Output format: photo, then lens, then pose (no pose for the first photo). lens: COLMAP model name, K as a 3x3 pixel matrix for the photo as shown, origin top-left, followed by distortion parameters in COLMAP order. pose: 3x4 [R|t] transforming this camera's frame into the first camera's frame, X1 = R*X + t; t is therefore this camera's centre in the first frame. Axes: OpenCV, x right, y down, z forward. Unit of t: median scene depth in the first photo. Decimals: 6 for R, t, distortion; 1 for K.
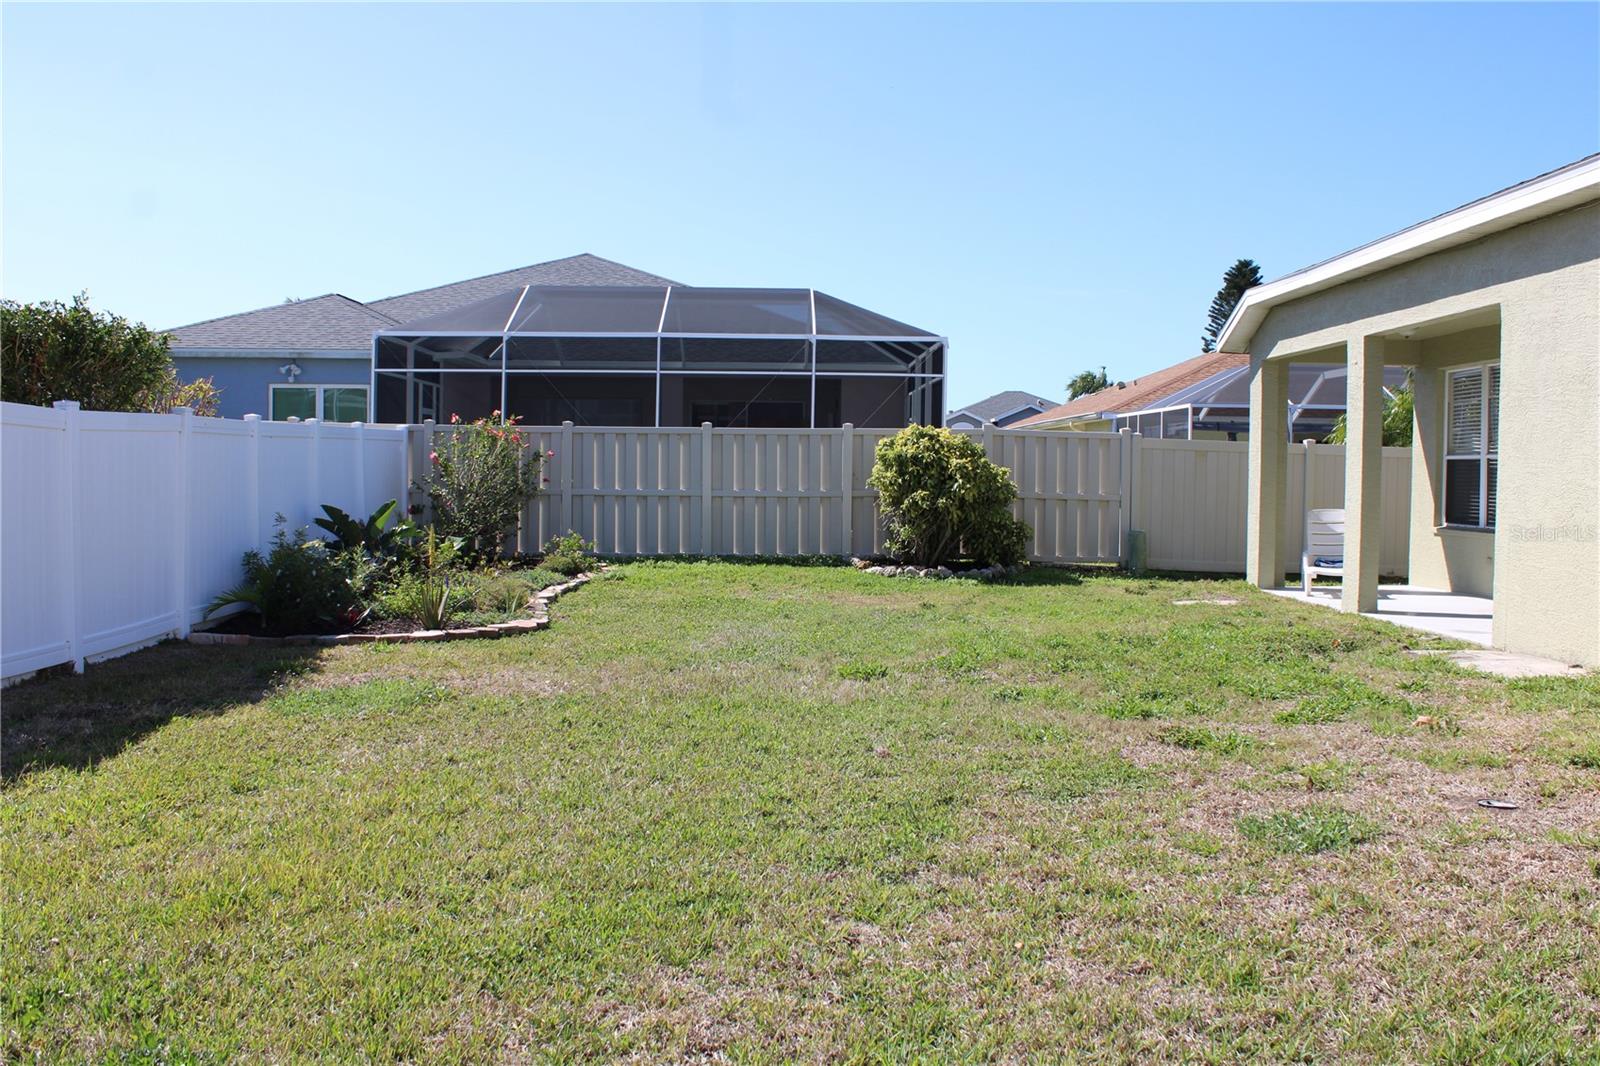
lens RADIAL K [[1389.8, 0, 816.0], [0, 1389.8, 523.2], [0, 0, 1]] dist [-0.178202, 0.177893]
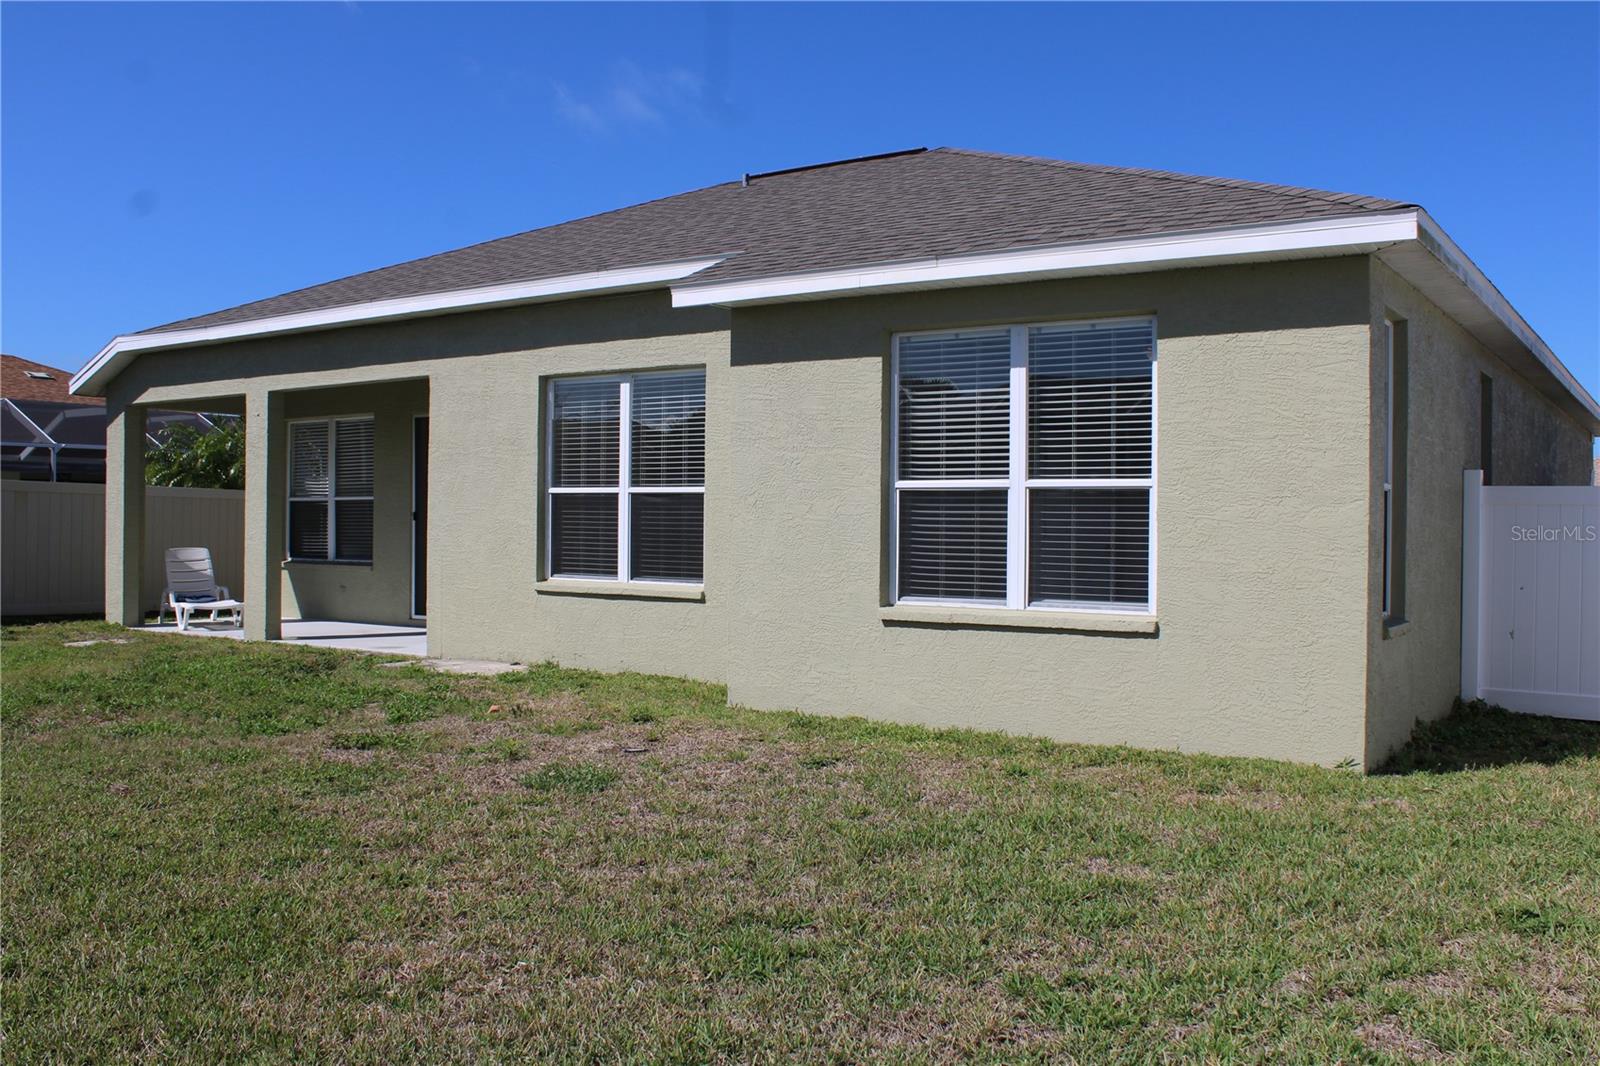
lens RADIAL K [[1389.8, 0, 816.0], [0, 1389.8, 523.2], [0, 0, 1]] dist [-0.178202, 0.177893]
pose [[0.566056, -0.007074, 0.824336, -0.222138], [0.029762, 0.999487, -0.011860, -0.002654], [-0.823829, 0.031248, 0.565976, 0.001030]]
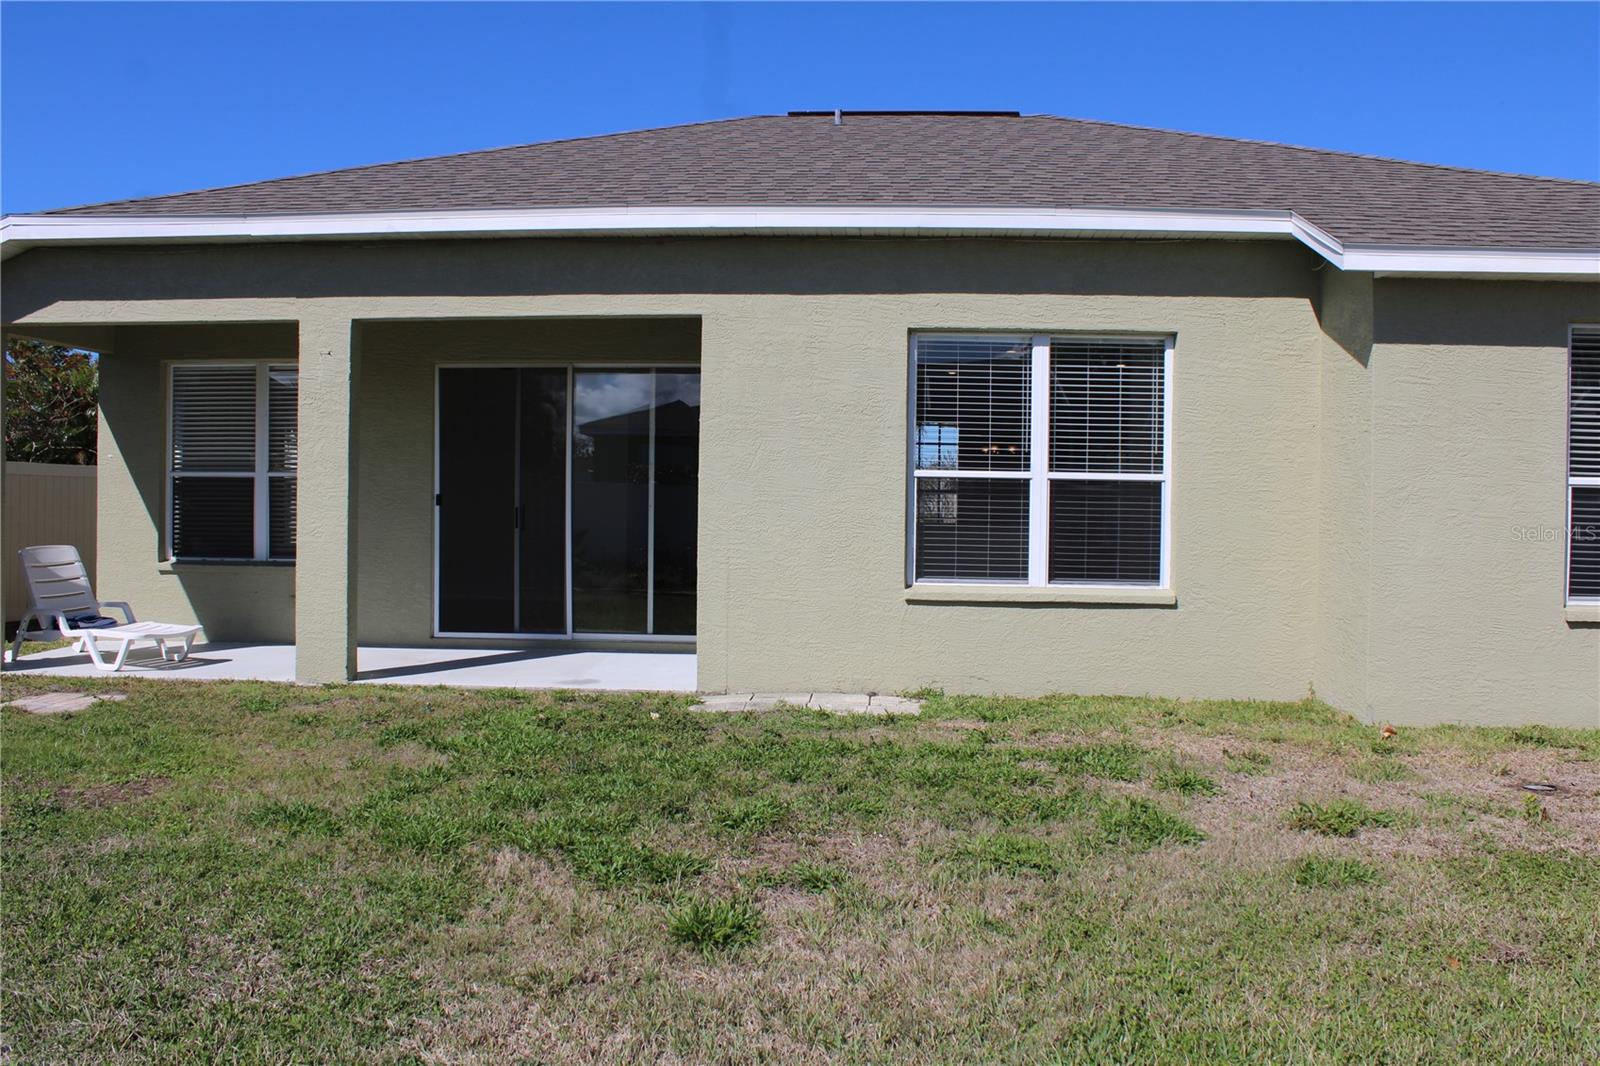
lens RADIAL K [[1275.4, 0, 800.0], [0, 1275.4, 533.0], [0, 0, 1]] dist [-0.152548, 0.102999]
pose [[0.061617, -0.044393, 0.997112, -0.239727], [0.029587, 0.998653, 0.042634, -0.035549], [-0.997661, 0.026874, 0.062847, 0.608583]]
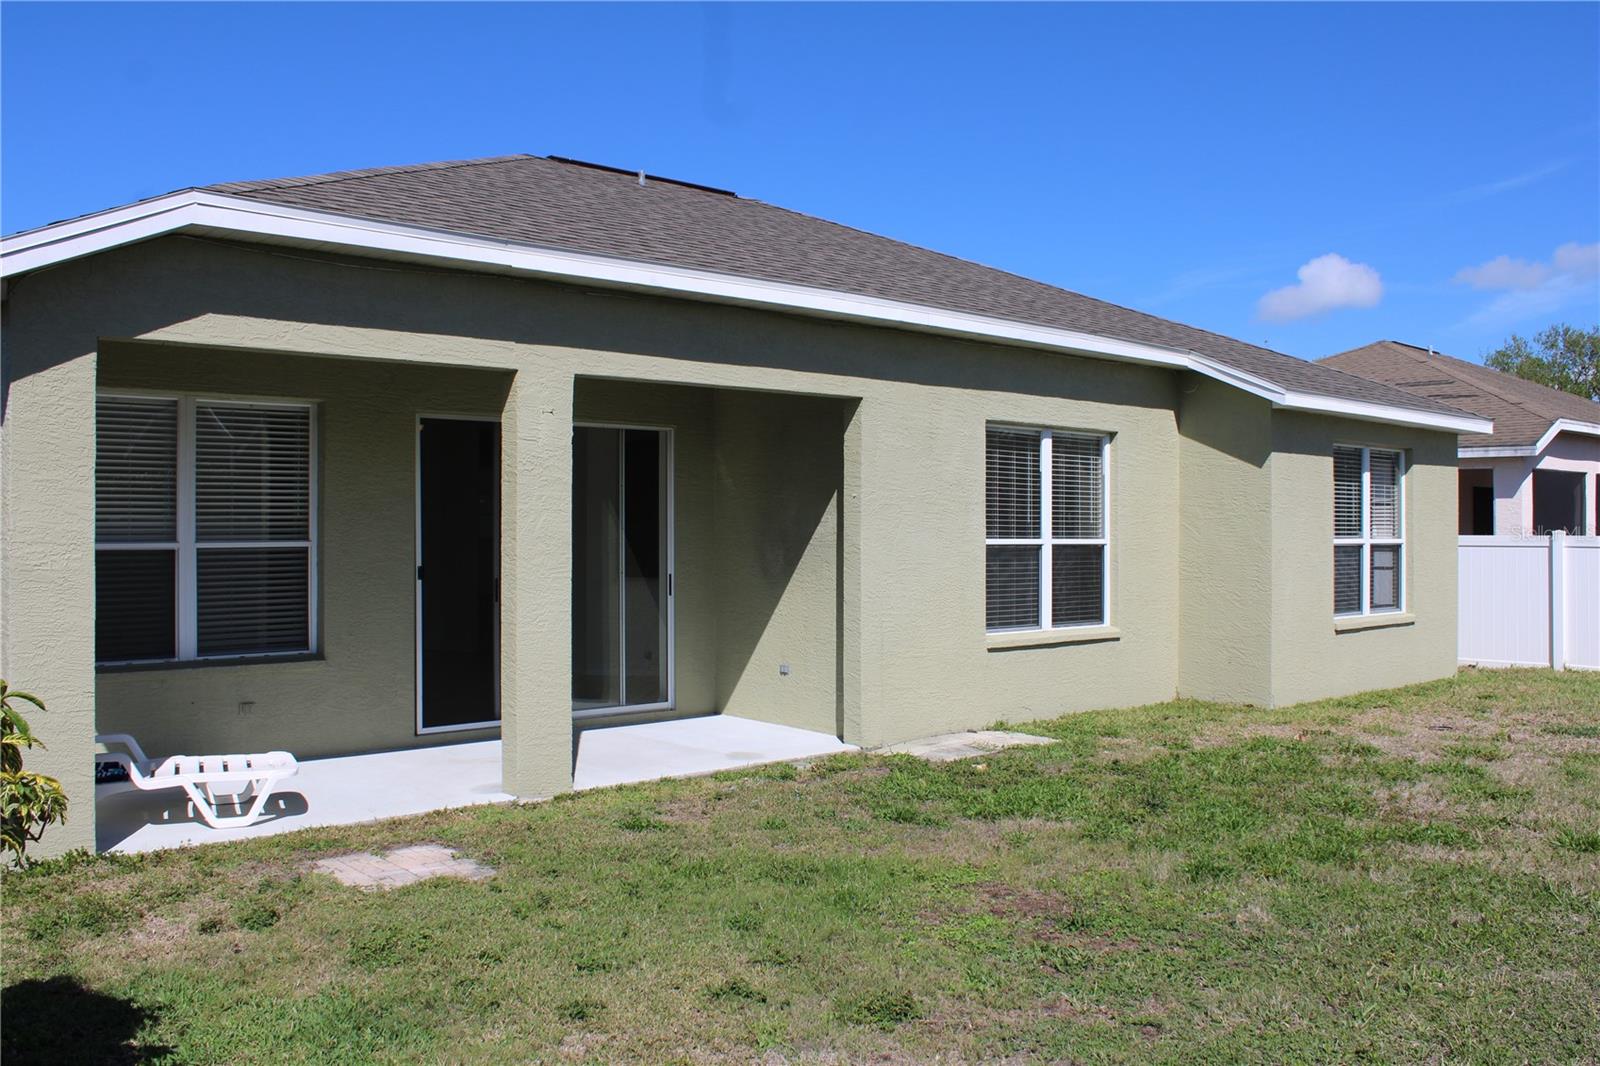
lens RADIAL K [[1340.1, 0, 808.1], [0, 1340.1, 521.7], [0, 0, 1]] dist [-0.167304, 0.147347]
pose [[-0.650725, -0.013019, 0.759202, -0.140771], [0.017476, 0.999331, 0.032115, -0.073076], [-0.759113, 0.034166, -0.650062, 1.147895]]
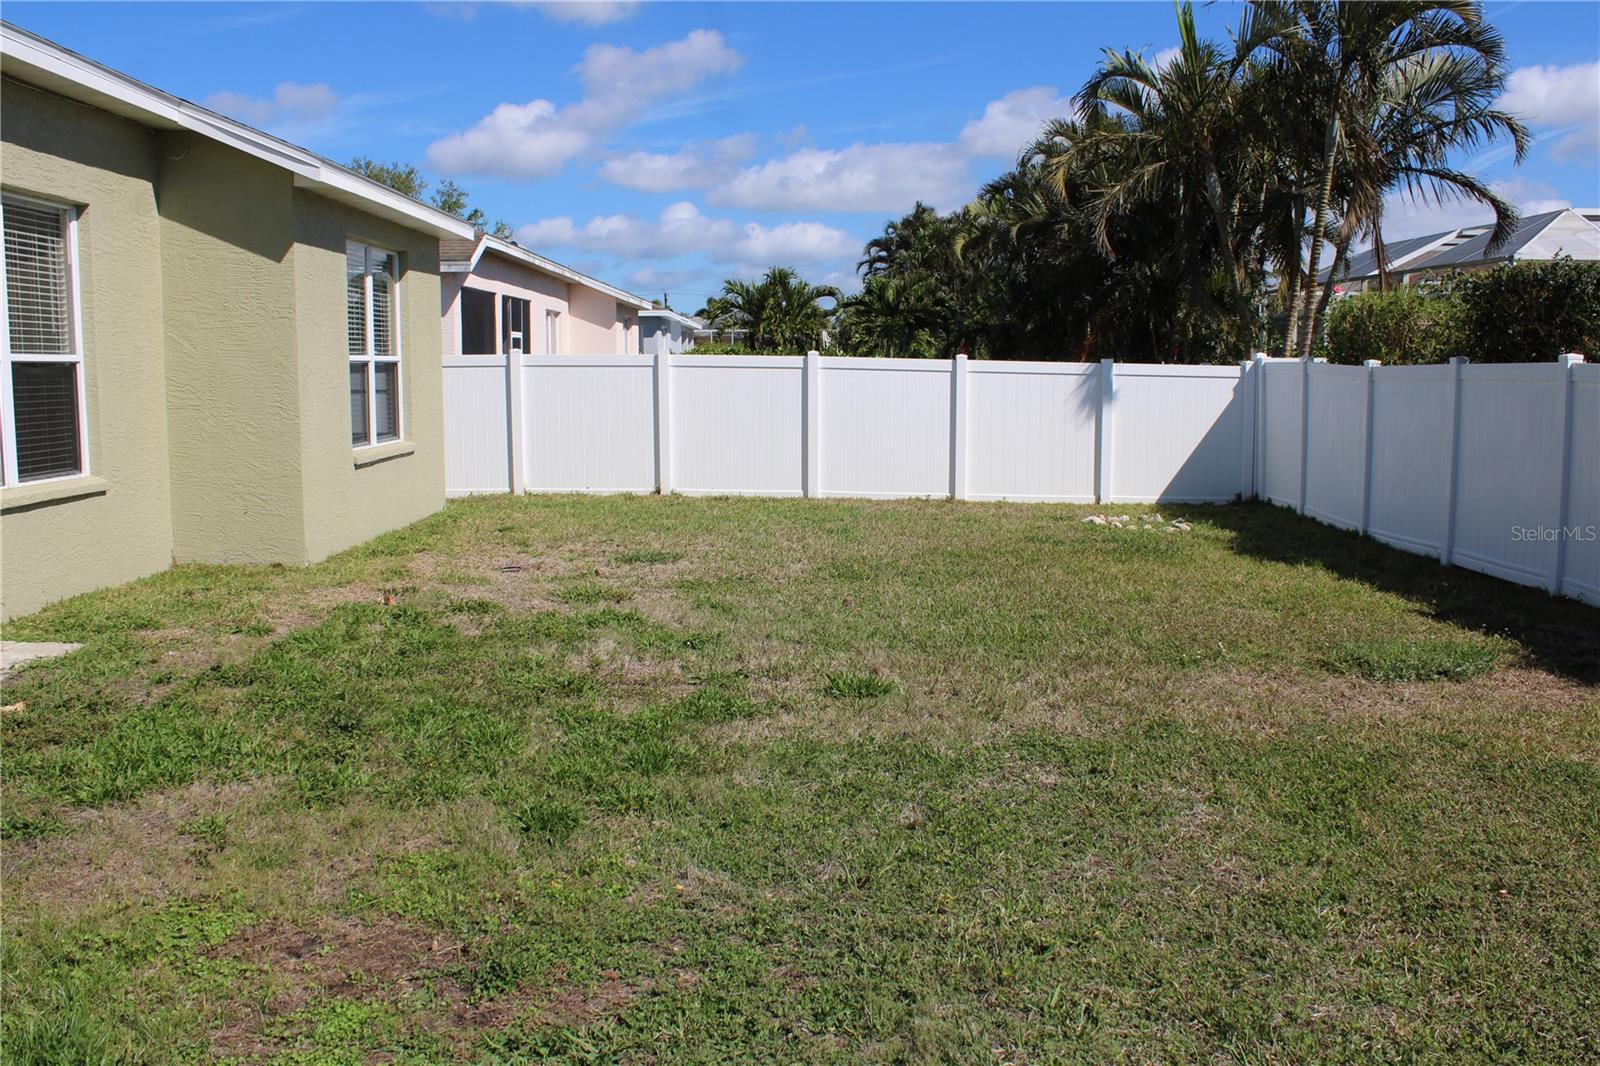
lens RADIAL K [[1389.8, 0, 816.0], [0, 1389.8, 523.2], [0, 0, 1]] dist [-0.178202, 0.177893]
pose [[-0.999763, -0.020979, 0.005881, 0.030458], [-0.019806, 0.987569, 0.155931, -0.057926], [-0.009079, 0.155777, -0.987751, 1.068074]]
